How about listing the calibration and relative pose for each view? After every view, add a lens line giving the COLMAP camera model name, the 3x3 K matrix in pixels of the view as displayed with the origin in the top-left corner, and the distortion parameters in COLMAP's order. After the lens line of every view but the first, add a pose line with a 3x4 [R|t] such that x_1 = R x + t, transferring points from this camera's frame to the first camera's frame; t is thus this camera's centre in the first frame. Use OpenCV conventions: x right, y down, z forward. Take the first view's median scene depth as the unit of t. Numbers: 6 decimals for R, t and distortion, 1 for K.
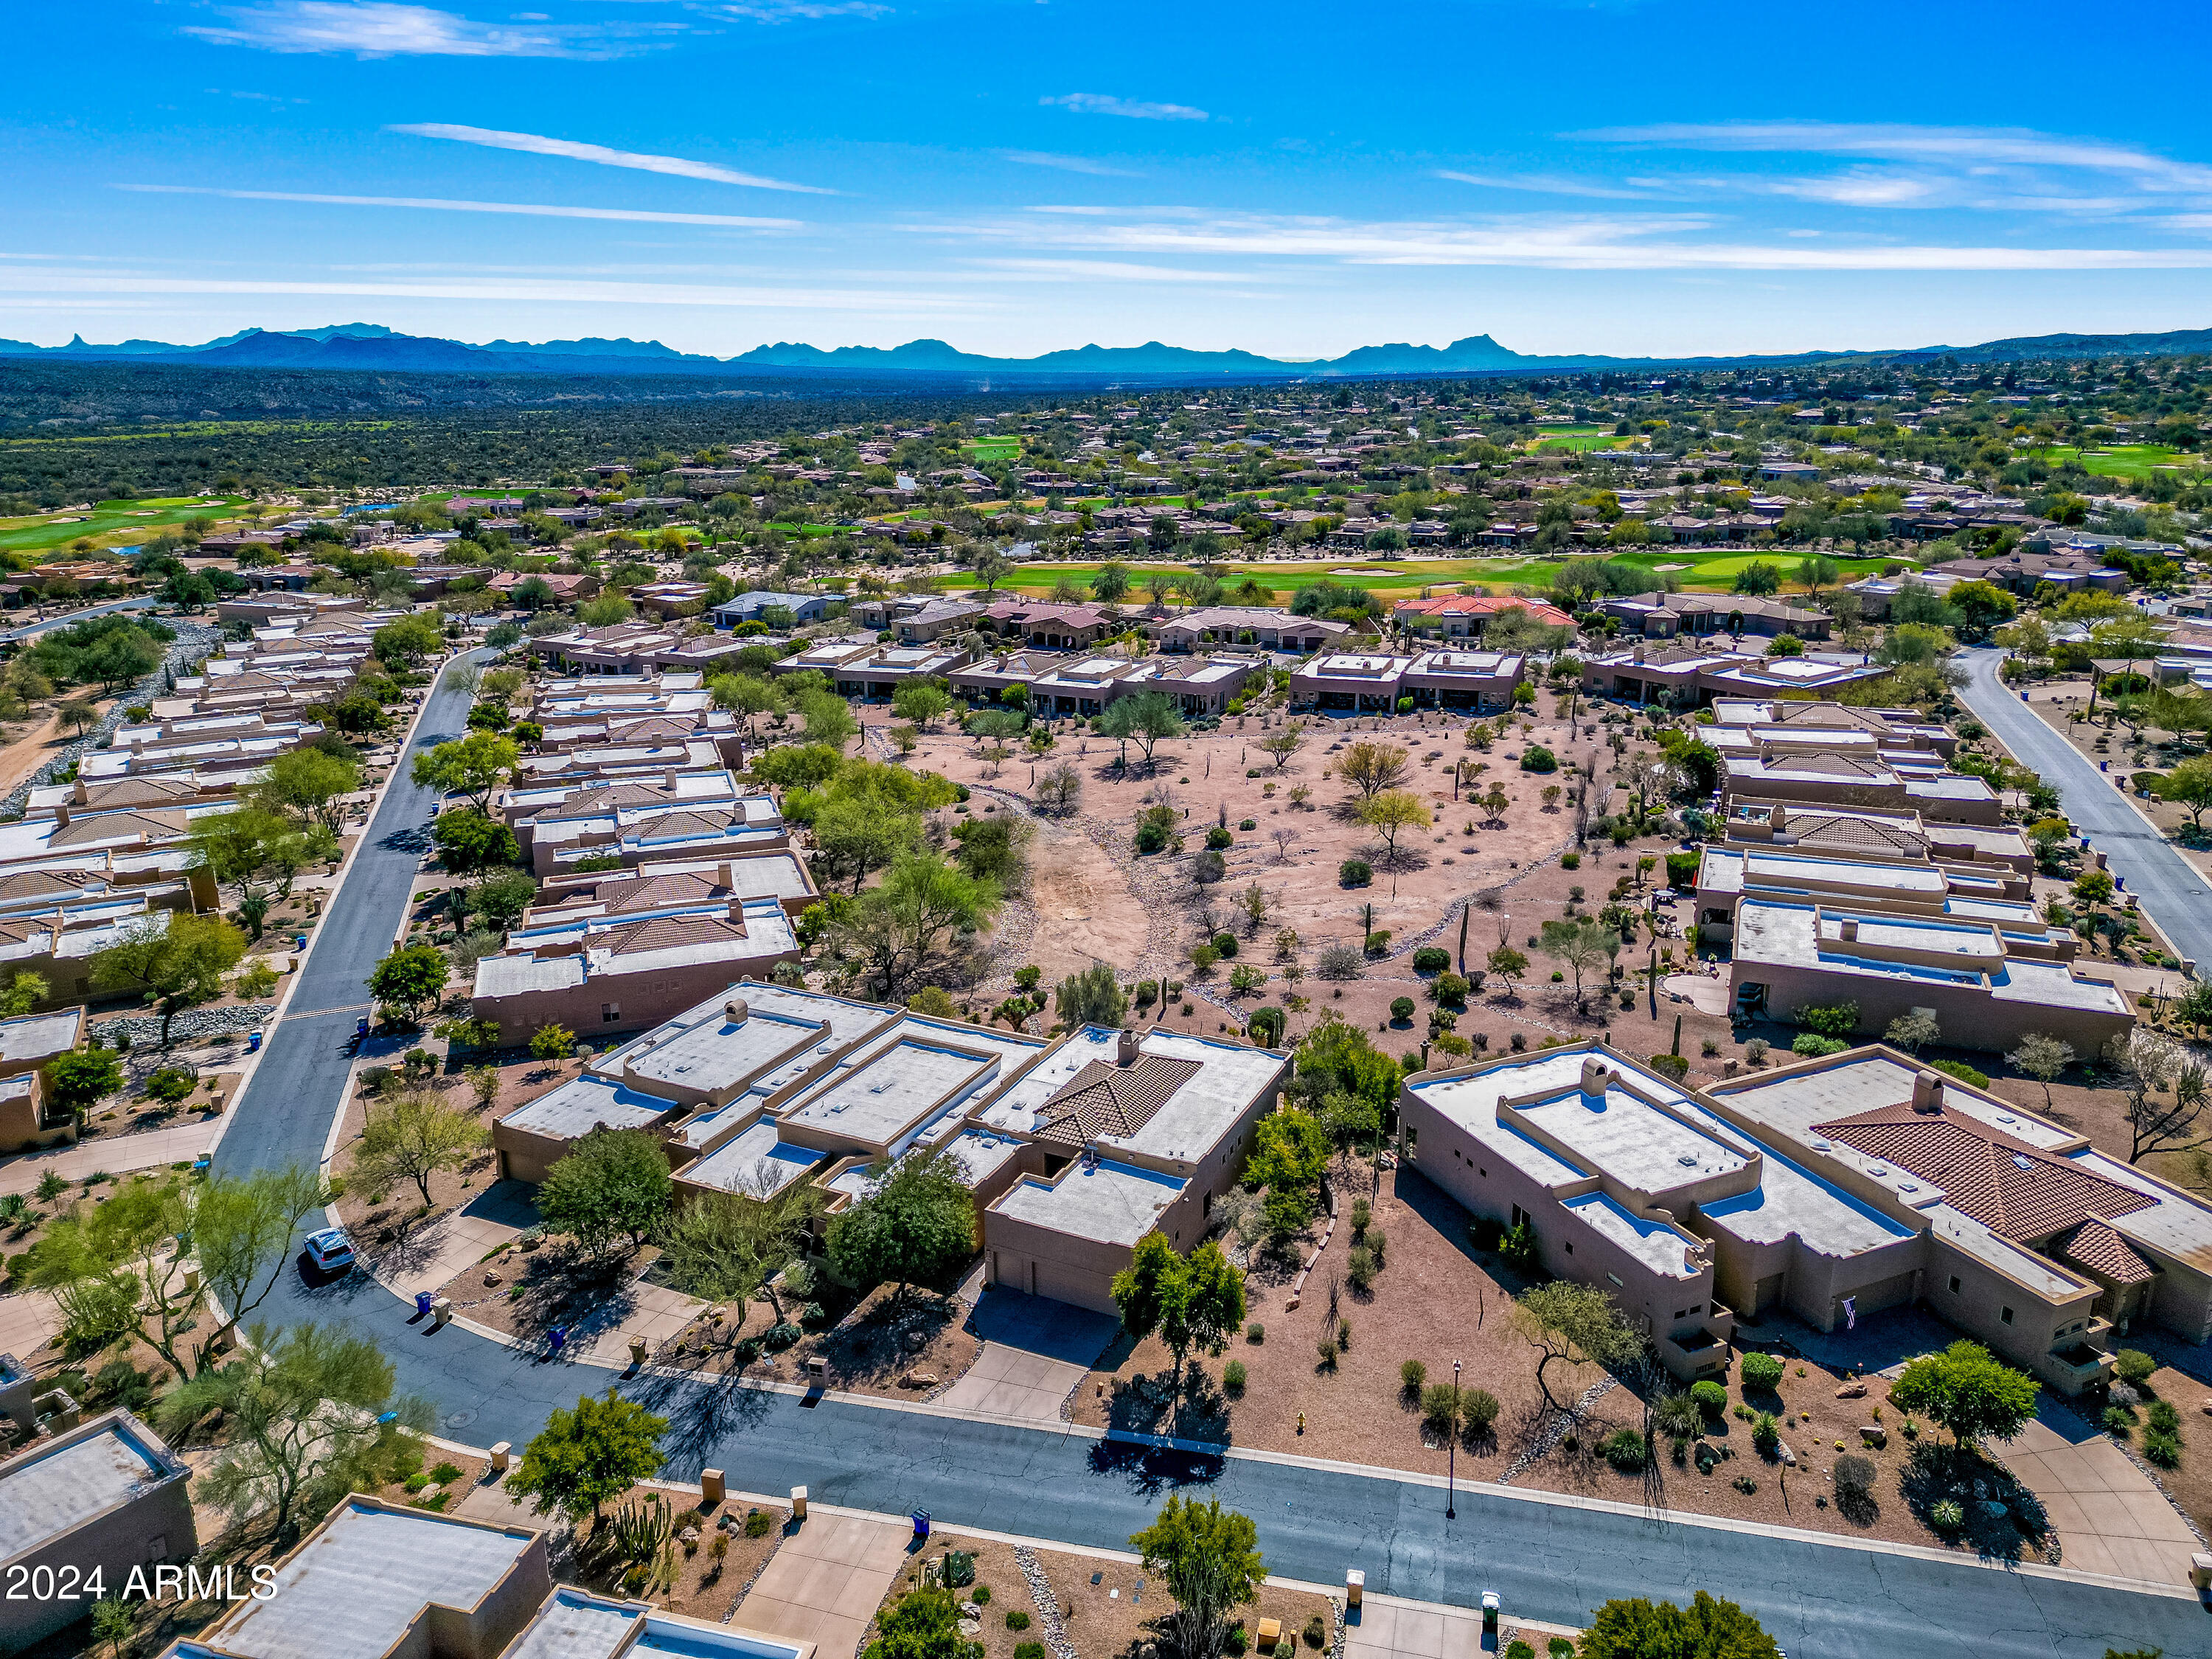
lens RADIAL K [[1540.0, 0, 1106.0], [0, 1540.0, 829.5], [0, 0, 1]] dist [0.083743, -0.081098]
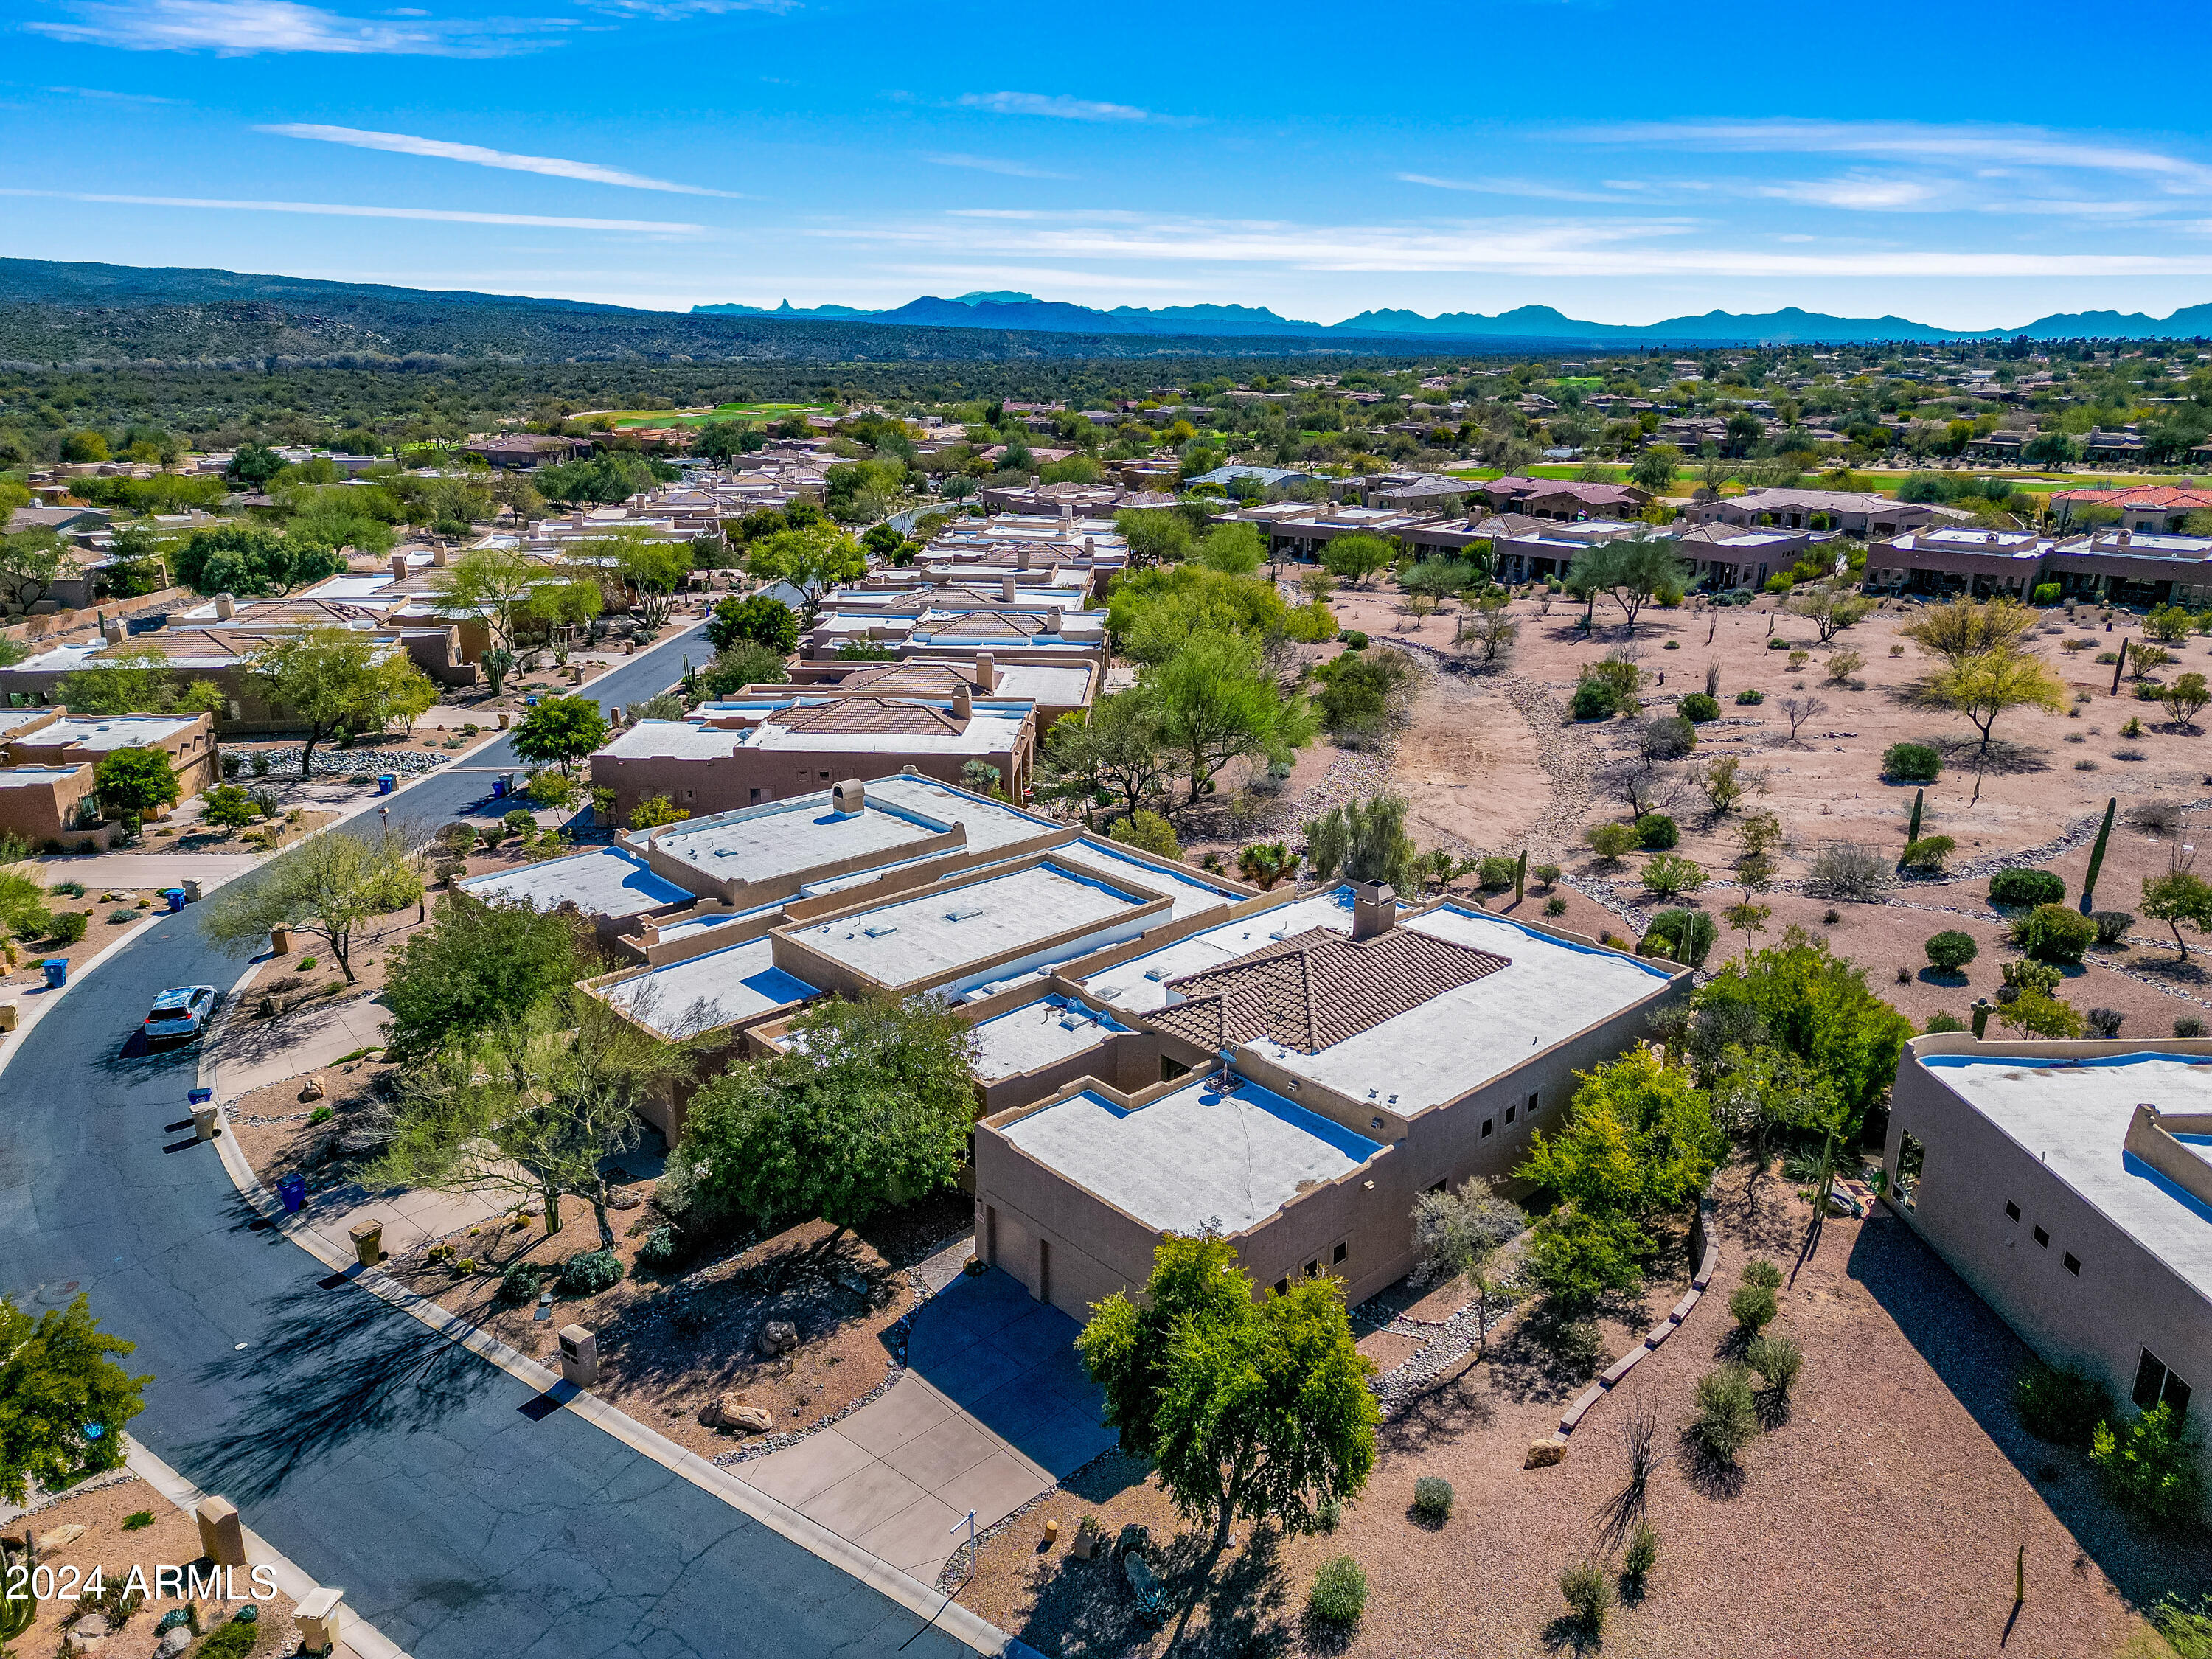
lens RADIAL K [[1540.0, 0, 1106.0], [0, 1540.0, 829.5], [0, 0, 1]] dist [0.083743, -0.081098]
pose [[0.934278, 0.122740, -0.334753, 0.098328], [-0.116145, 0.992437, 0.039731, 0.091610], [0.337098, 0.001760, 0.941468, 0.396208]]
